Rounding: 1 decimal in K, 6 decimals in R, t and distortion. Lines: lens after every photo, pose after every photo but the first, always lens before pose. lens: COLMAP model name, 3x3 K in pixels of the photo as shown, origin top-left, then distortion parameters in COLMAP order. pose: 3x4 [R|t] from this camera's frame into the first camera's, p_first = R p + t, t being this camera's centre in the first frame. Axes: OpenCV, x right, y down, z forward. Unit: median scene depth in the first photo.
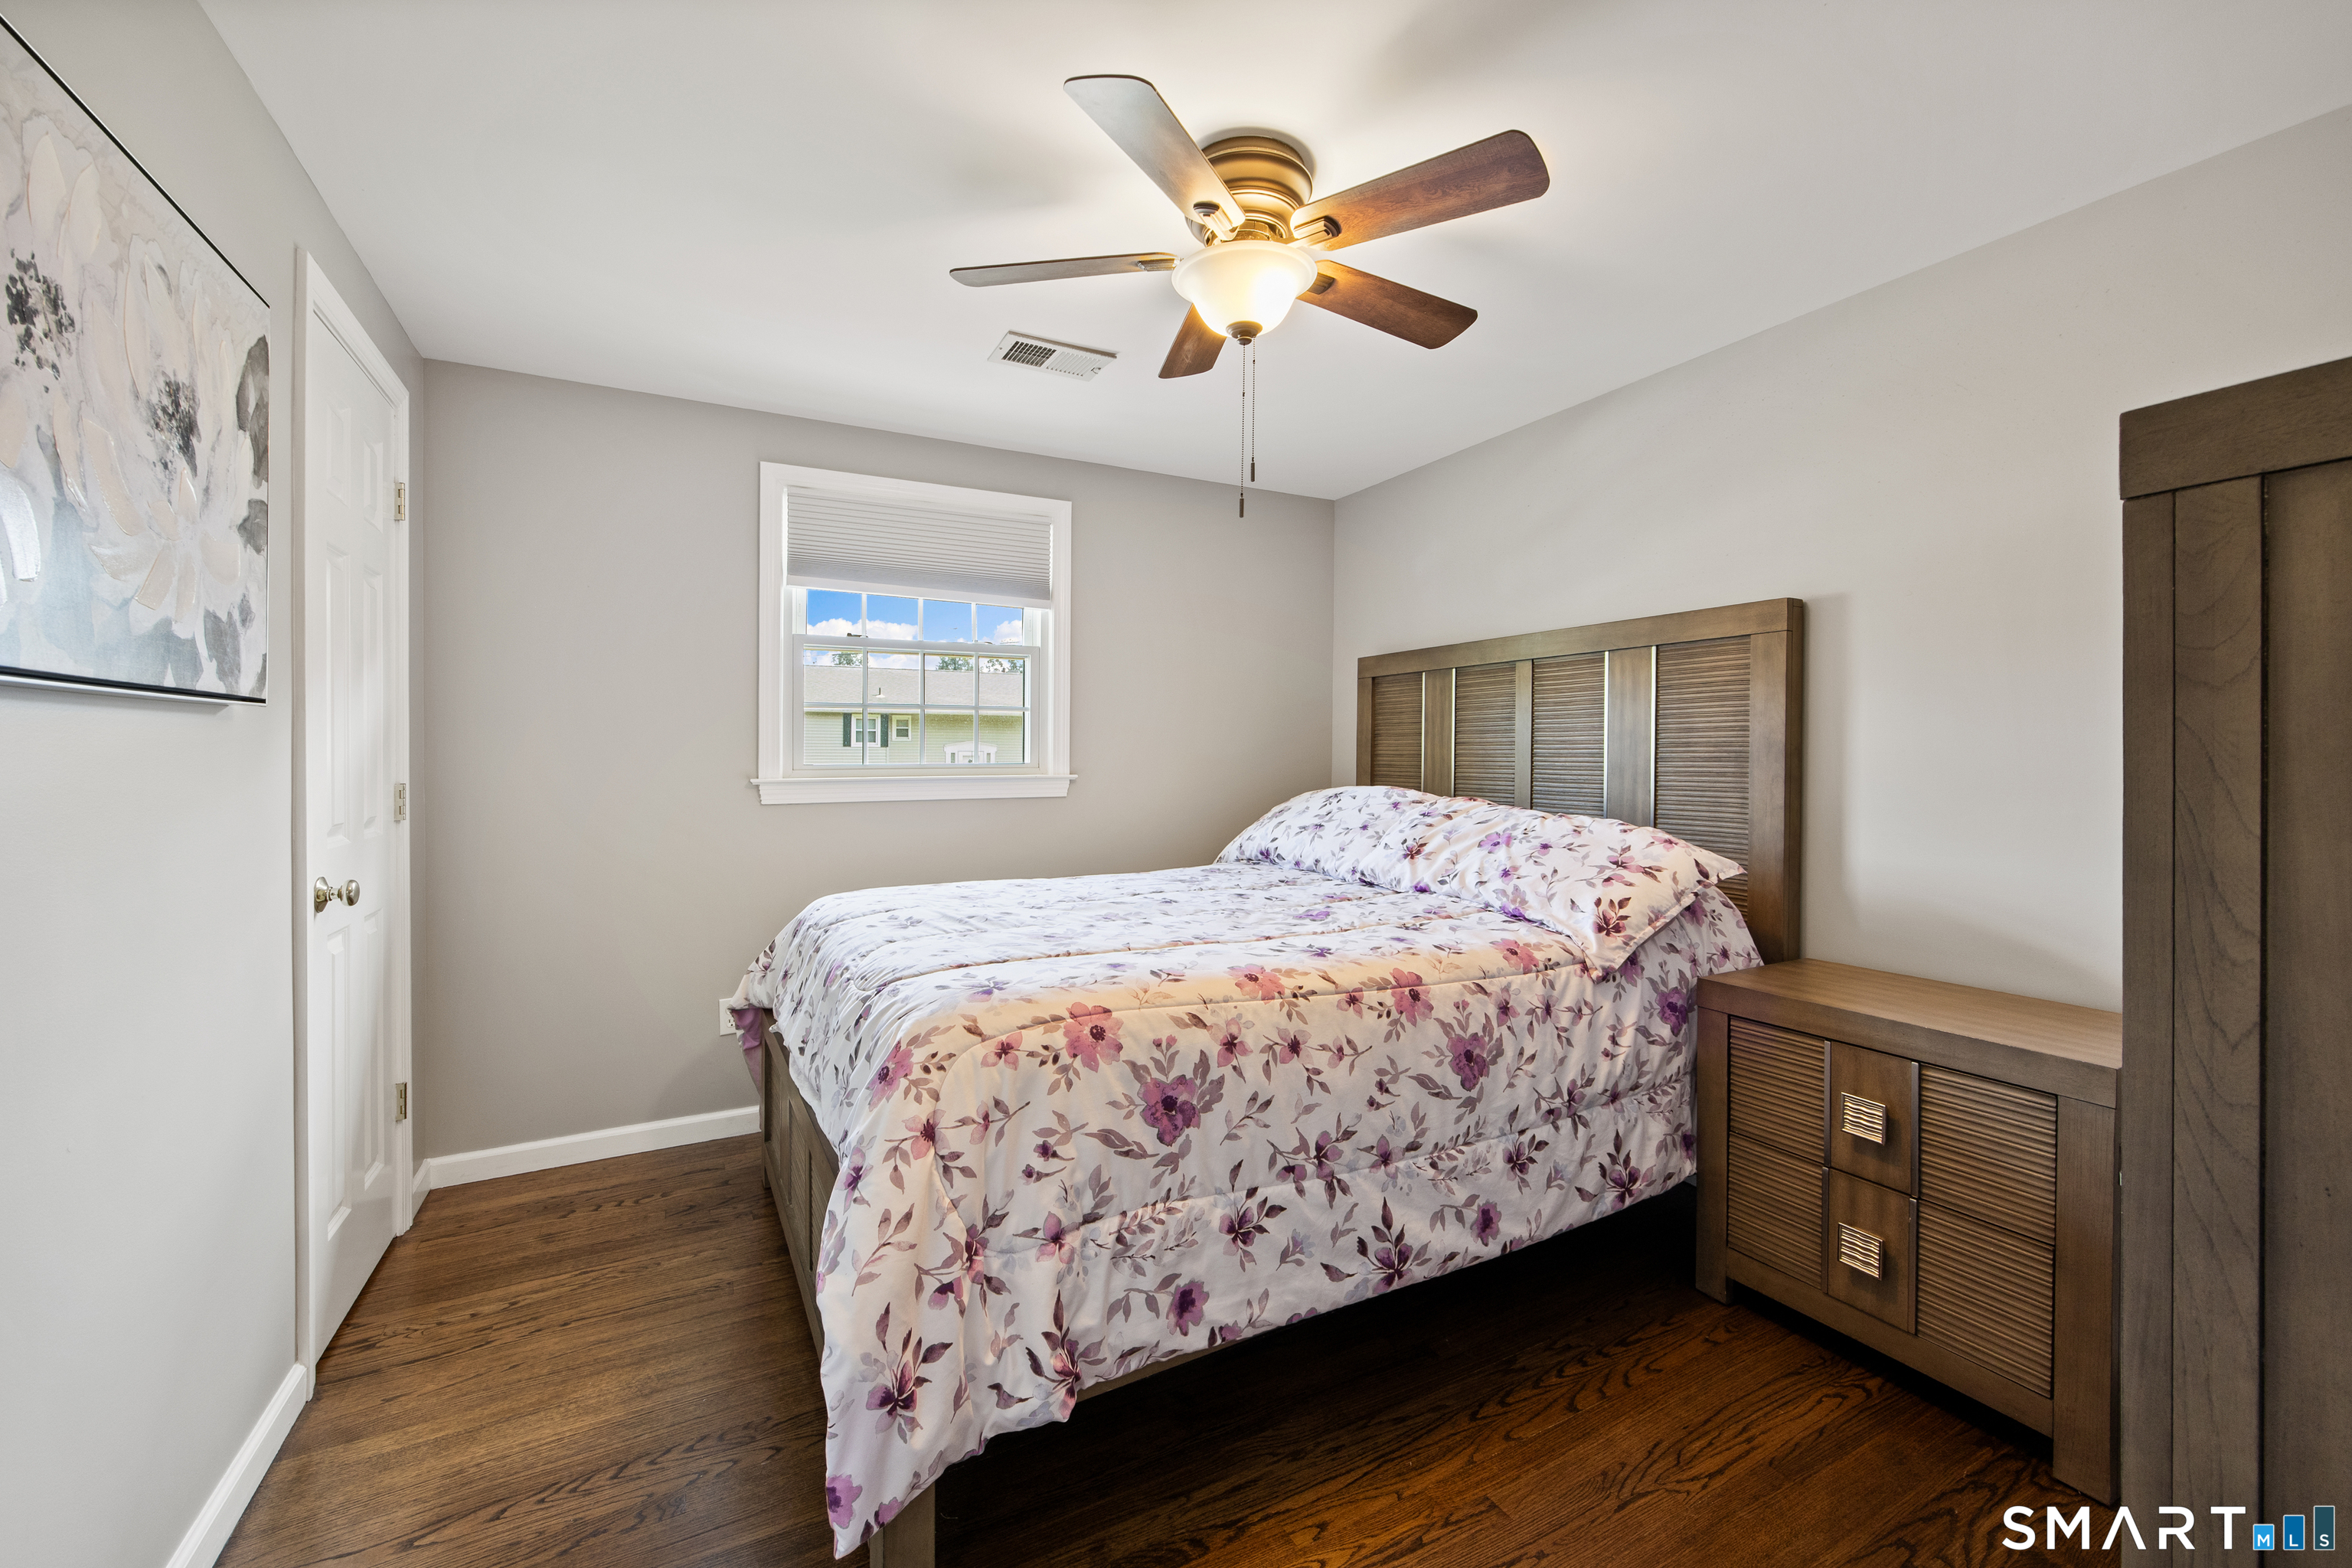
lens RADIAL K [[948.7, 0, 1174.2], [0, 948.7, 760.1], [0, 0, 1]] dist [0.000949, 0.000105]
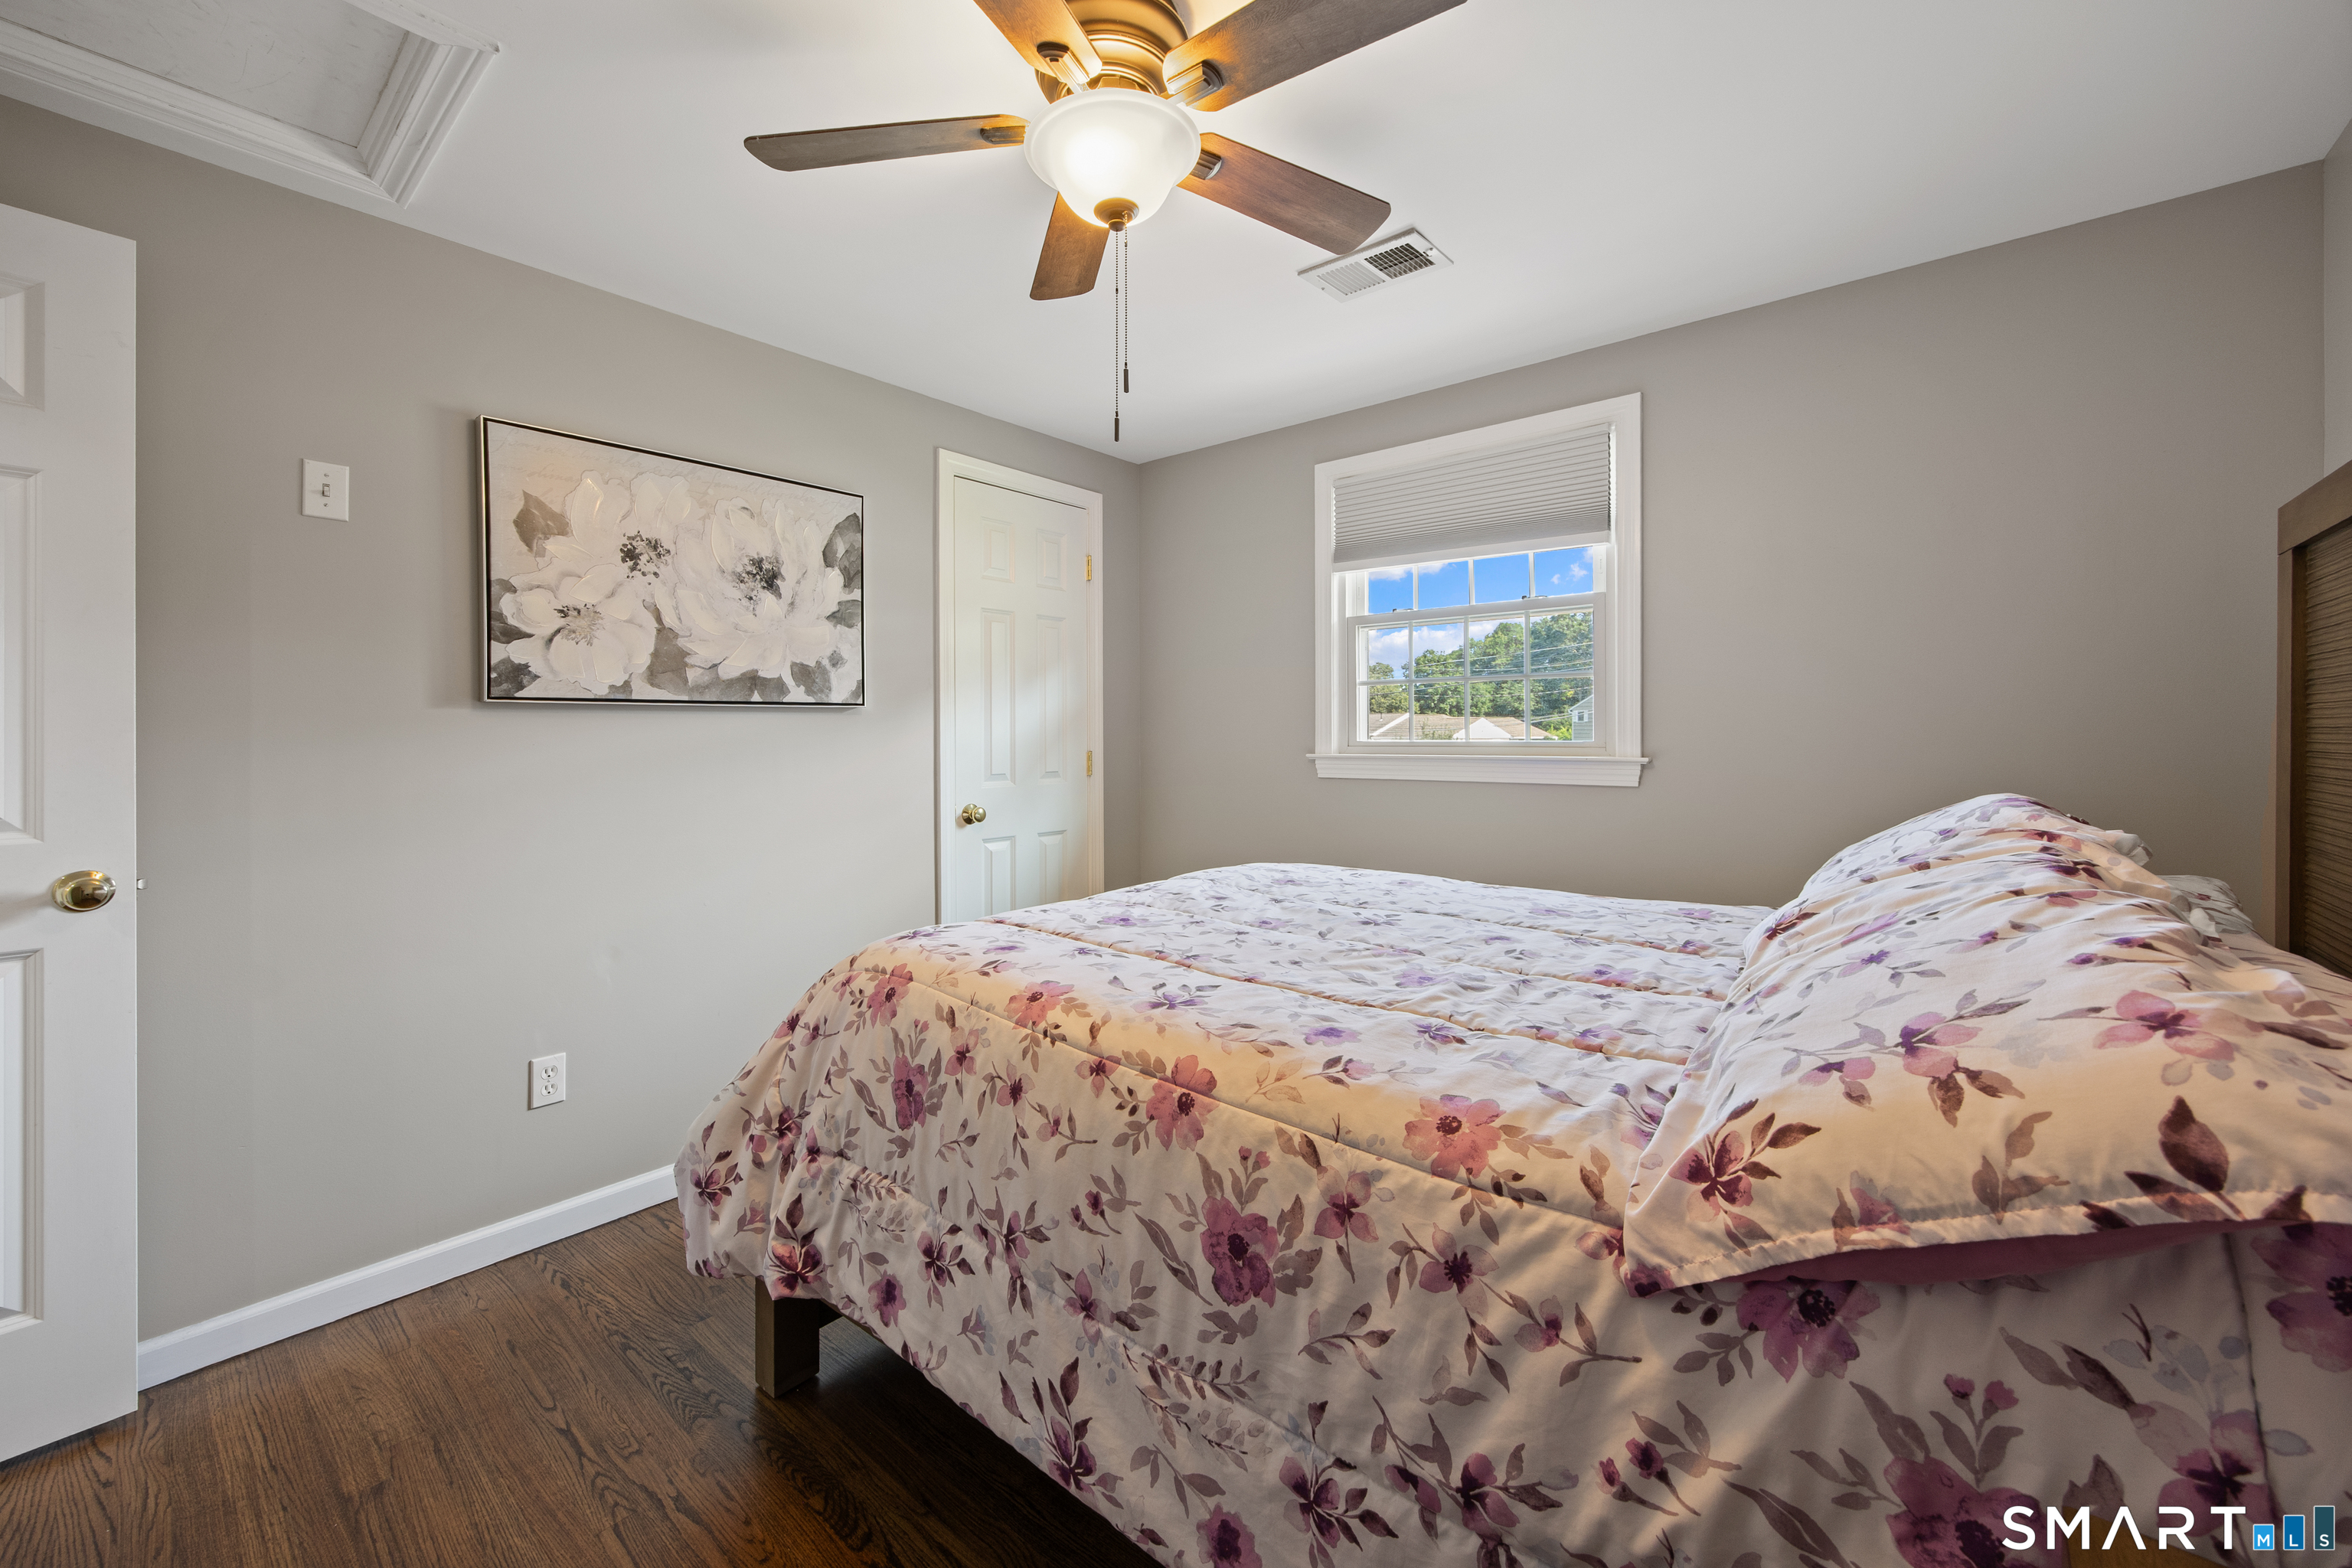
lens RADIAL K [[924.0, 0, 1170.0], [0, 924.0, 725.3], [0, 0, 1]] dist [-0.000966, 0.000051]
pose [[0.371891, -0.009057, -0.928232, 0.848030], [-0.001866, 0.999943, -0.010504, -0.002702], [0.928275, 0.005639, 0.371853, 0.768330]]
